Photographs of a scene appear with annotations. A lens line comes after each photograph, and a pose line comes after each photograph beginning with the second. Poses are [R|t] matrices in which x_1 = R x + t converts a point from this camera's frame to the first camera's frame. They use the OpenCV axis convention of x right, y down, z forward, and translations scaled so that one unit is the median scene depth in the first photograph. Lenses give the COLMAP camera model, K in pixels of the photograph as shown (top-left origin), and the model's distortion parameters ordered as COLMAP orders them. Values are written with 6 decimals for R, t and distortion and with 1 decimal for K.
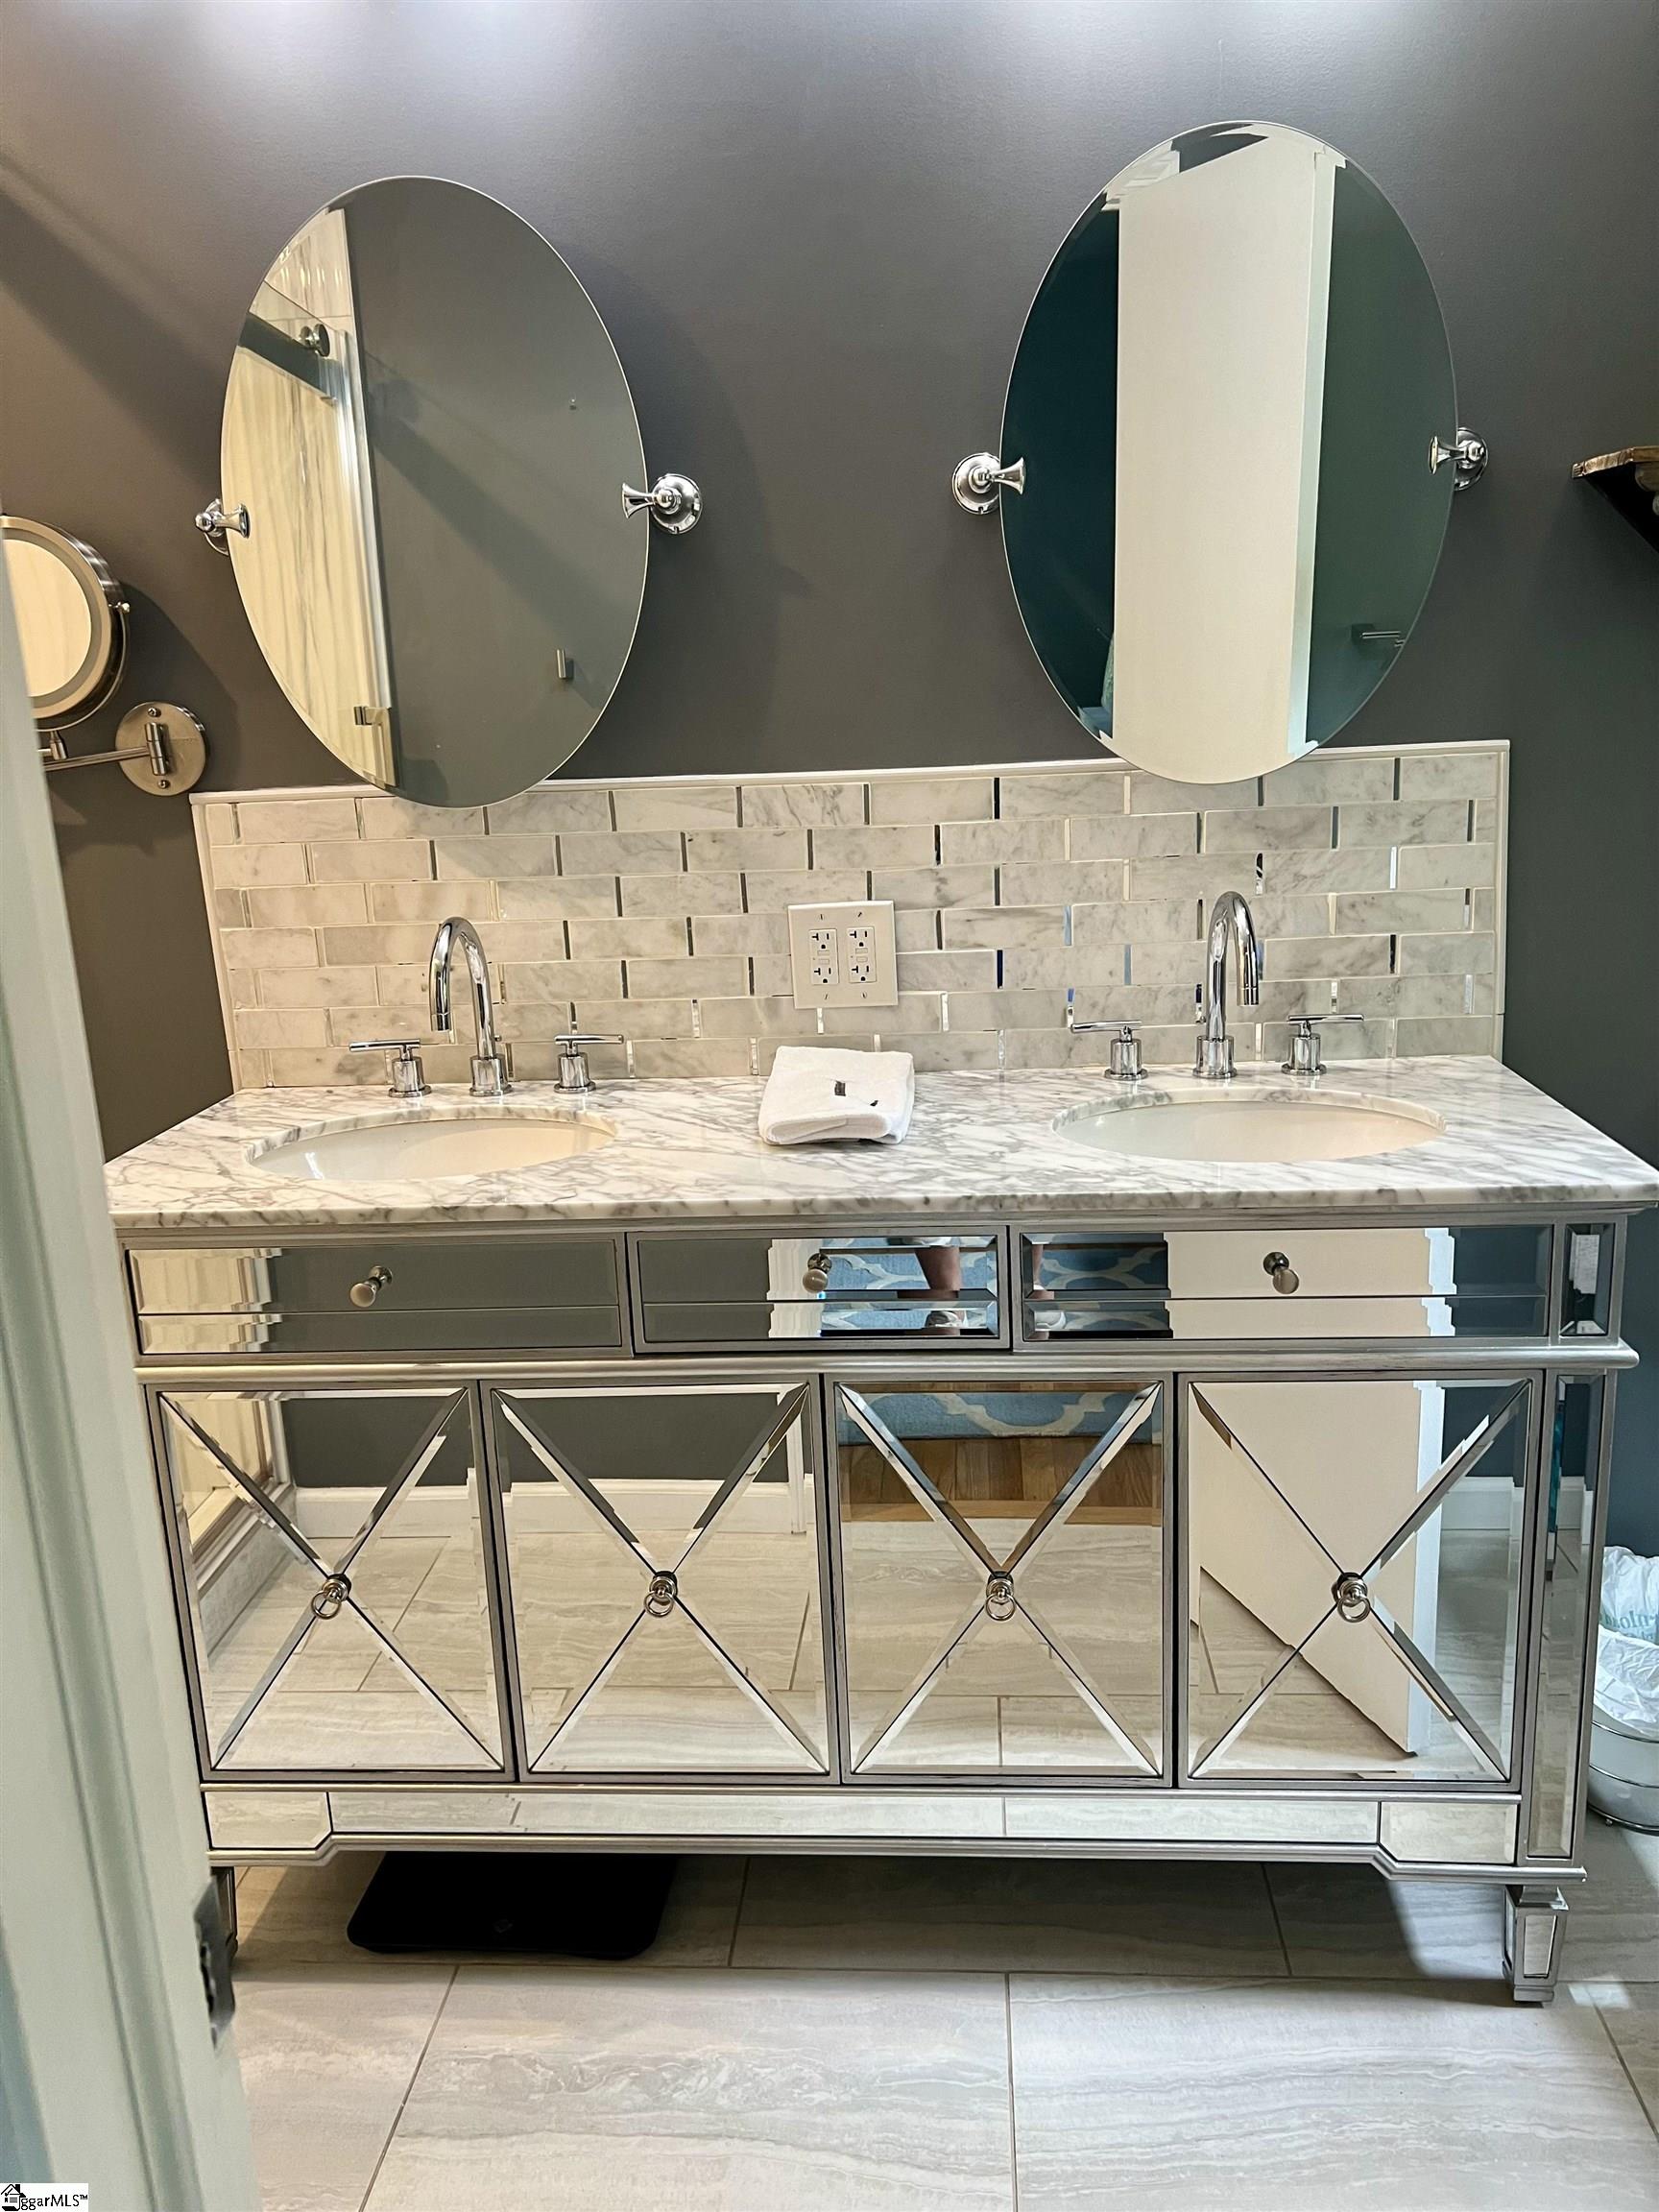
lens RADIAL K [[1646.3, 0, 827.8], [0, 1646.3, 1110.7], [0, 0, 1]] dist [-0.006350, 0.015471]
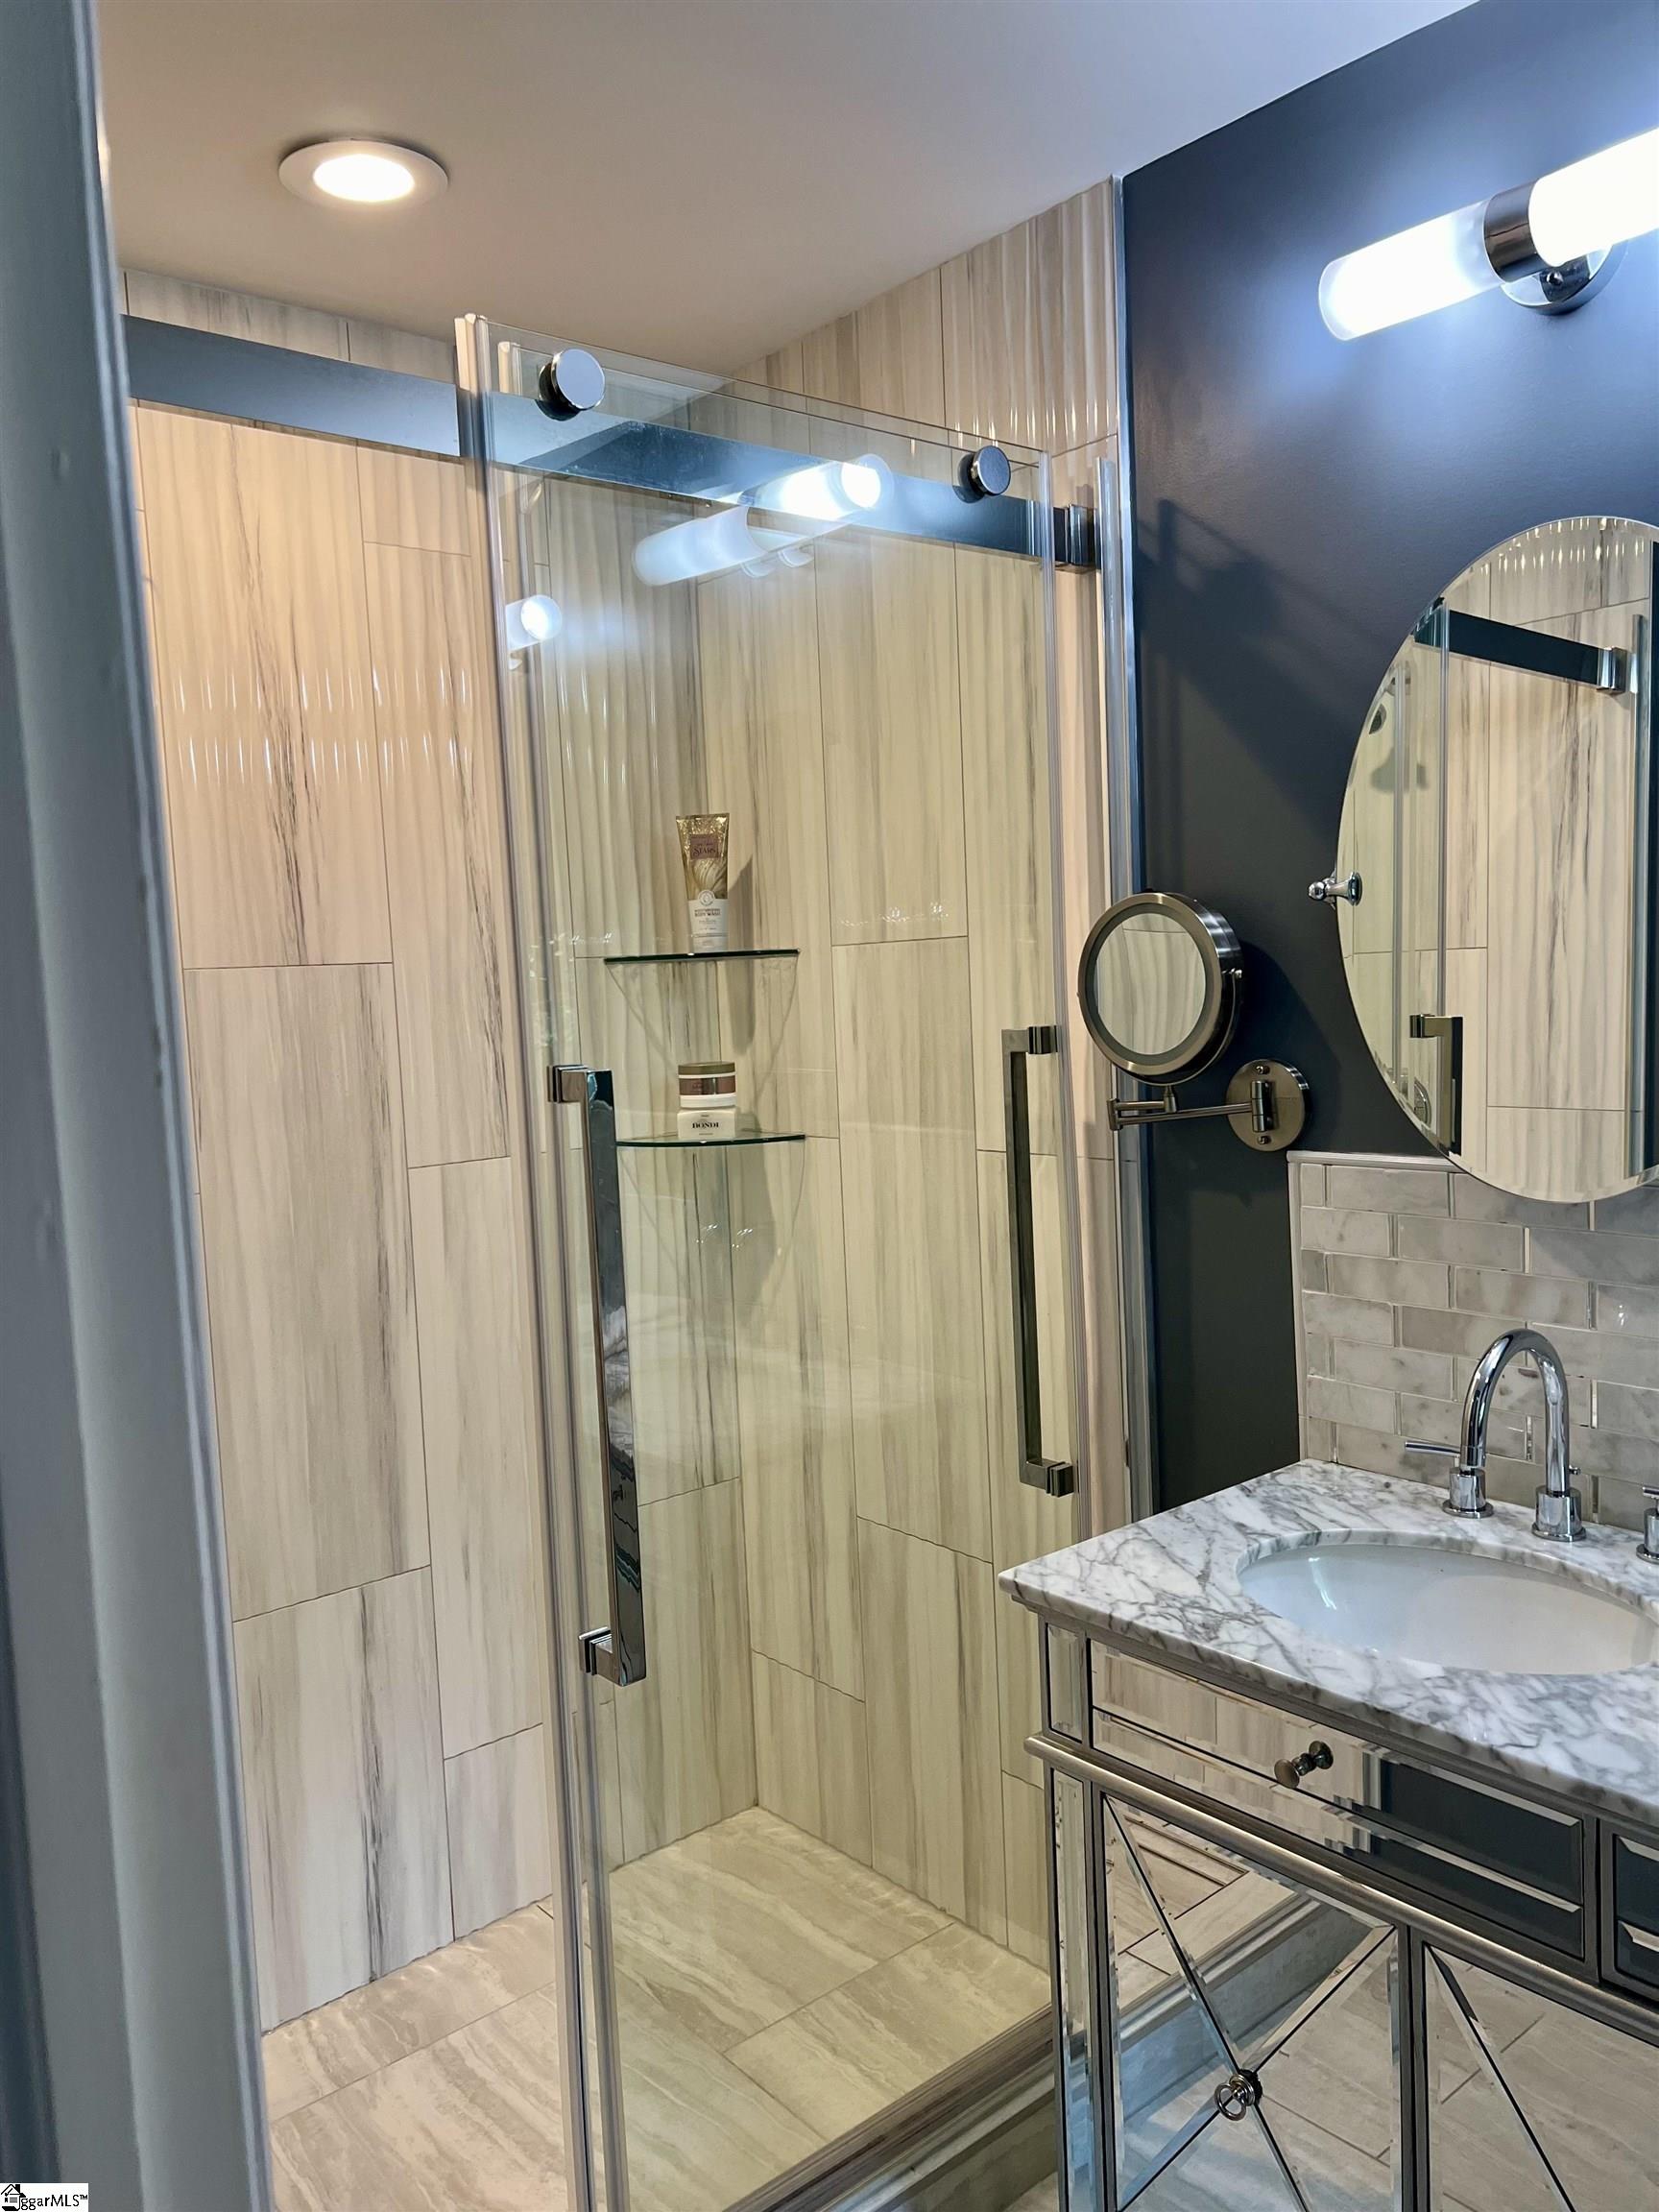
lens RADIAL K [[1646.3, 0, 823.5], [0, 1646.3, 1090.4], [0, 0, 1]] dist [-0.006350, 0.015471]
pose [[0.699460, 0.057220, -0.712378, 0.117496], [-0.157797, 0.984554, -0.075854, -0.110813], [0.697034, 0.165468, 0.697685, 0.115711]]
